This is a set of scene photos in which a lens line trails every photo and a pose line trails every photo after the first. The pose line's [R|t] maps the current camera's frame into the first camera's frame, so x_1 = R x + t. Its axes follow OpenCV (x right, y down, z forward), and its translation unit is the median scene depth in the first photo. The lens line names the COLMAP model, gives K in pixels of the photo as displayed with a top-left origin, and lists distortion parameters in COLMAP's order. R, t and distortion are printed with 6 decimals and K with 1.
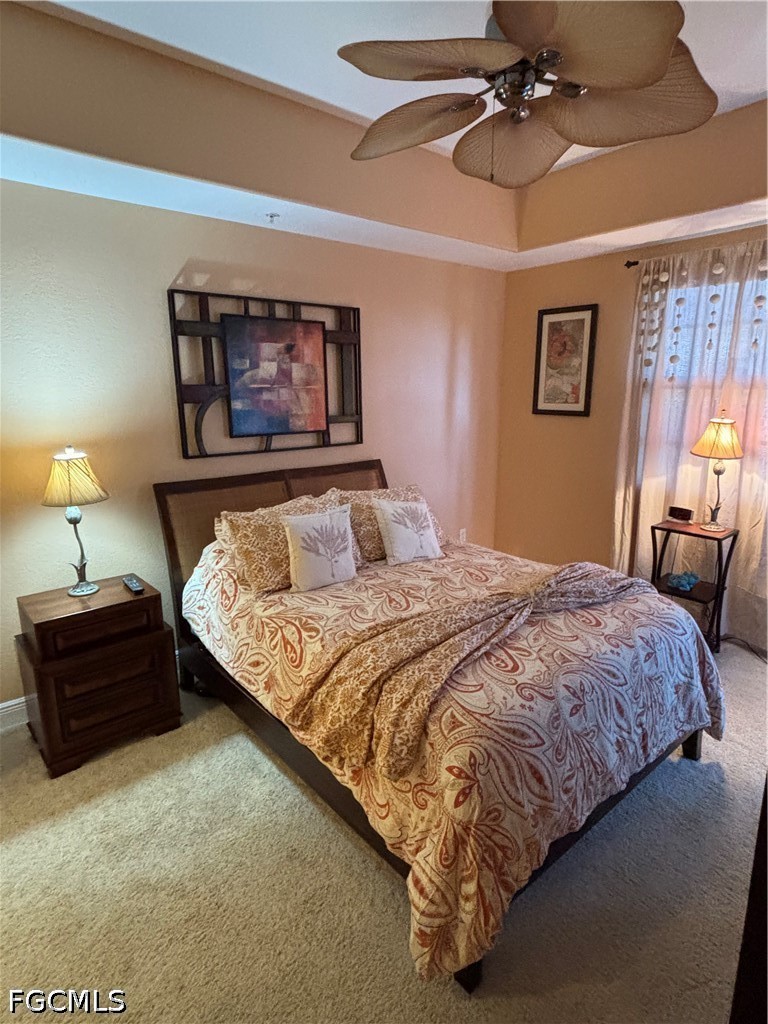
lens RADIAL K [[557.3, 0, 385.5], [0, 557.3, 512.8], [0, 0, 1]] dist [-0.004429, -0.000509]
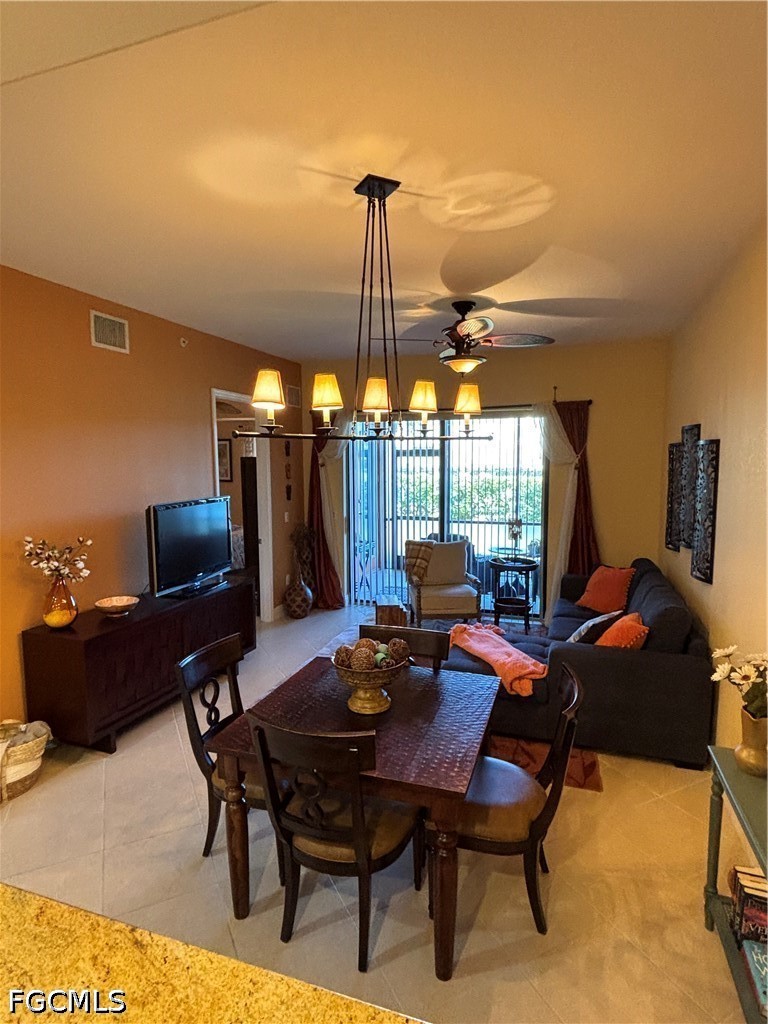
lens RADIAL K [[557.3, 0, 384.5], [0, 557.3, 512.9], [0, 0, 1]] dist [-0.004429, -0.000509]
pose [[0.852166, -0.046123, 0.521234, -0.346638], [0.113303, 0.988741, -0.097748, 0.274823], [-0.510857, 0.142355, 0.847797, -1.393584]]
